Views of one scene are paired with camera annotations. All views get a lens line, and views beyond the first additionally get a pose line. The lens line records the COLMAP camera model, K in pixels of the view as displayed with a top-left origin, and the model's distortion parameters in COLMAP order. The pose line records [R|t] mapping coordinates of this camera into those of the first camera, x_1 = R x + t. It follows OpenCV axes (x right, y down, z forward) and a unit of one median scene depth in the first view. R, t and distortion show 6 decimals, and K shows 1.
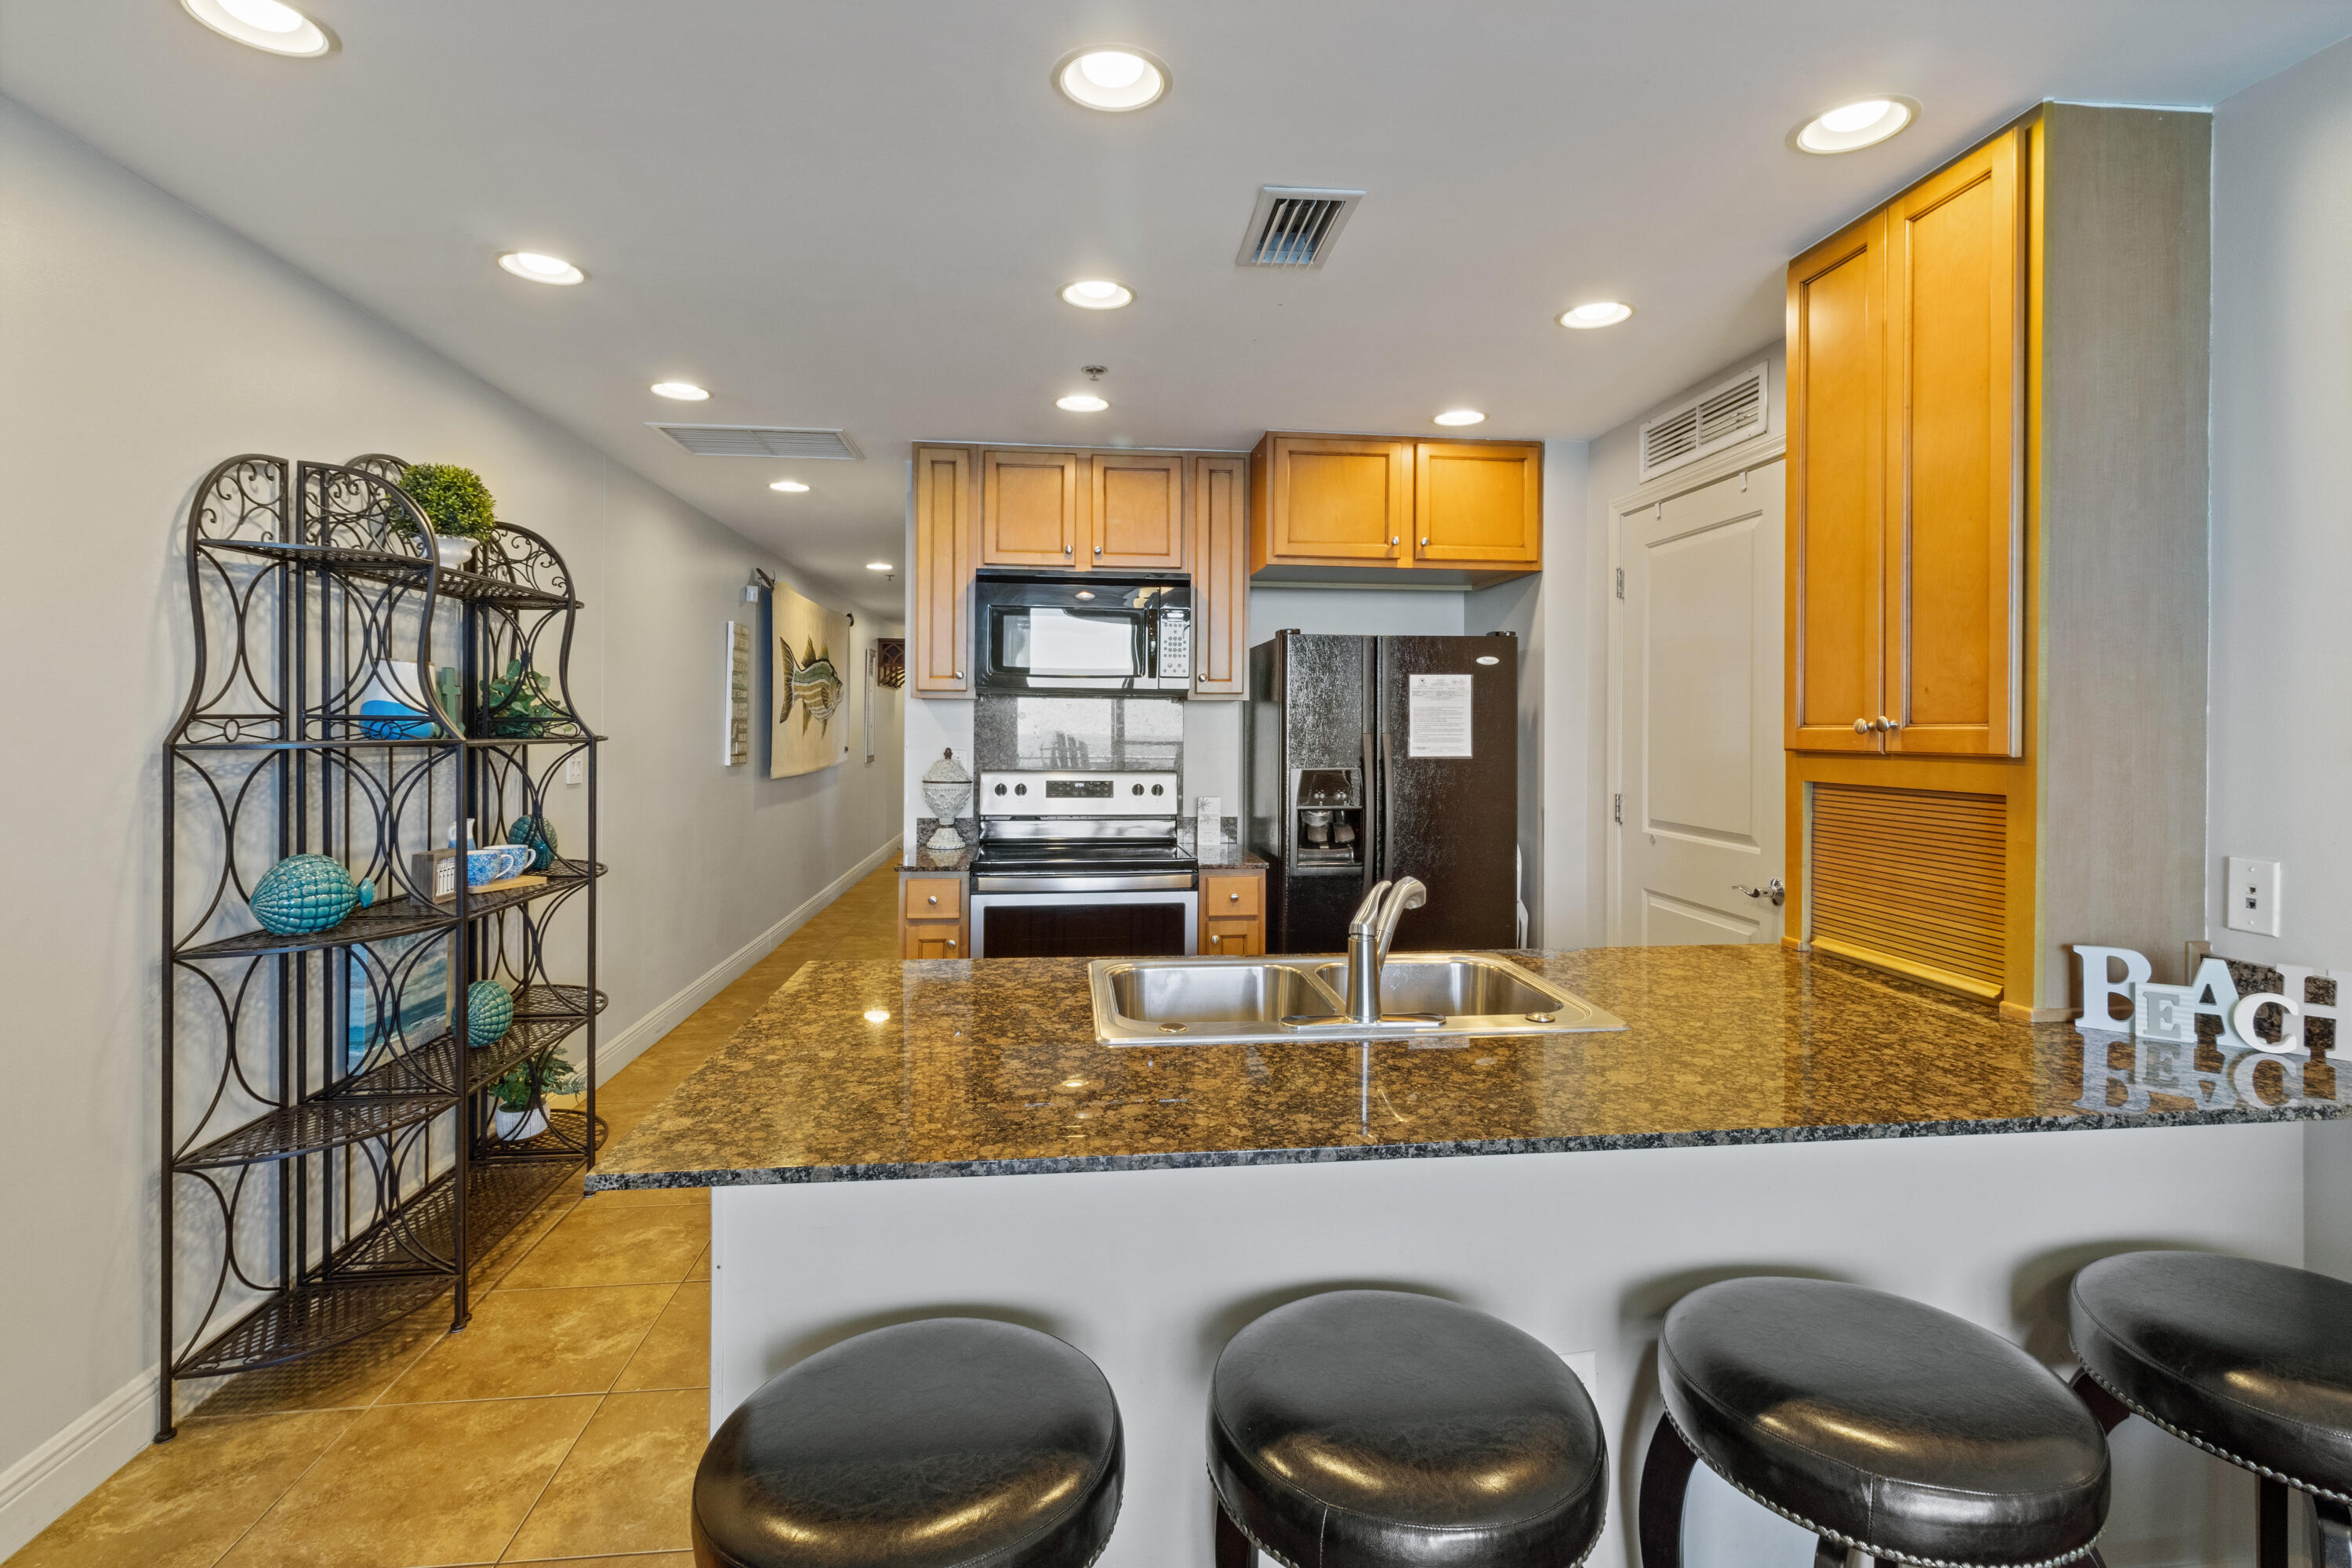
lens RADIAL K [[1099.9, 0, 1175.7], [0, 1099.9, 738.9], [0, 0, 1]] dist [0.002678, 0.000493]
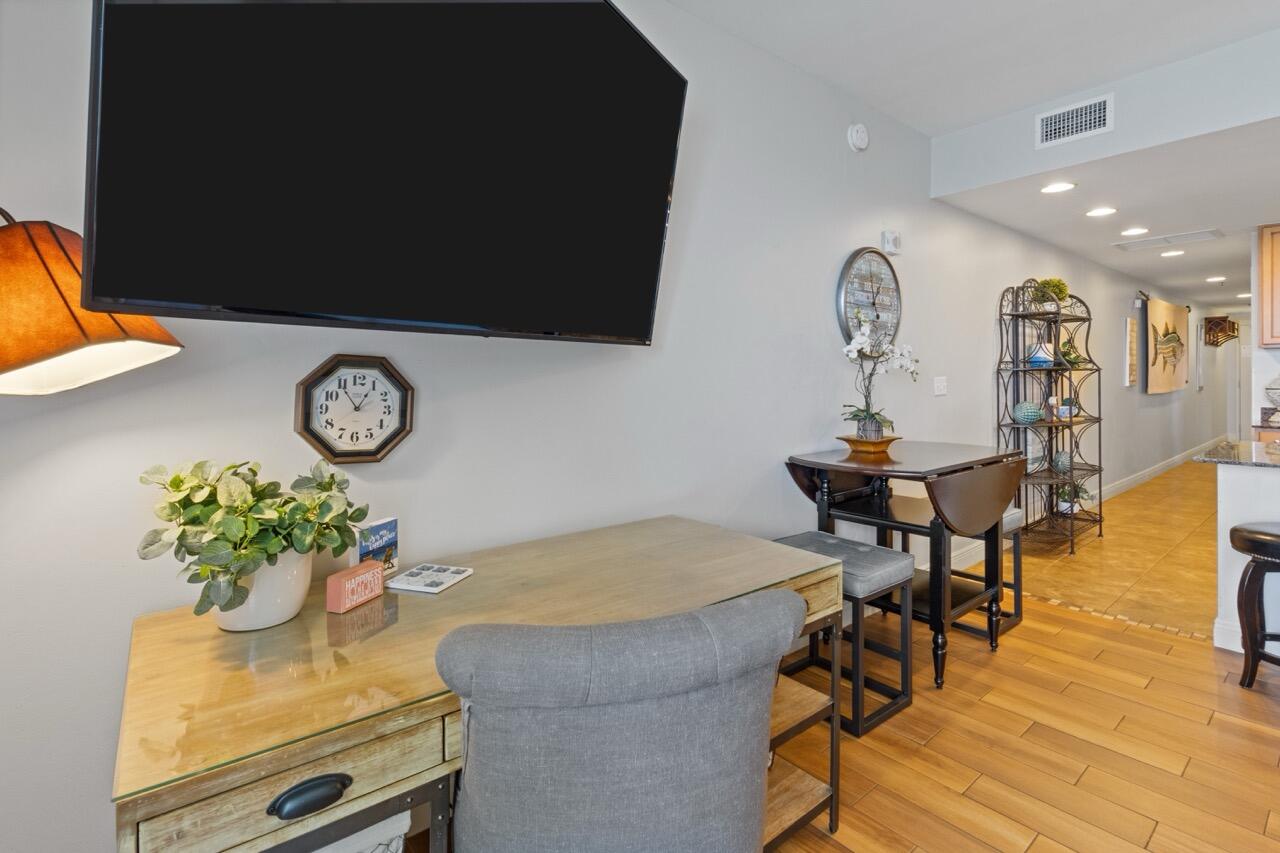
lens RADIAL K [[598.6, 0, 654.8], [0, 598.6, 380.2], [0, 0, 1]] dist [0.002678, 0.000493]
pose [[0.555618, -0.010919, -0.831366, 0.085725], [0.003791, 0.999937, -0.010599, 0.038646], [0.831429, 0.002737, 0.555624, -0.716330]]
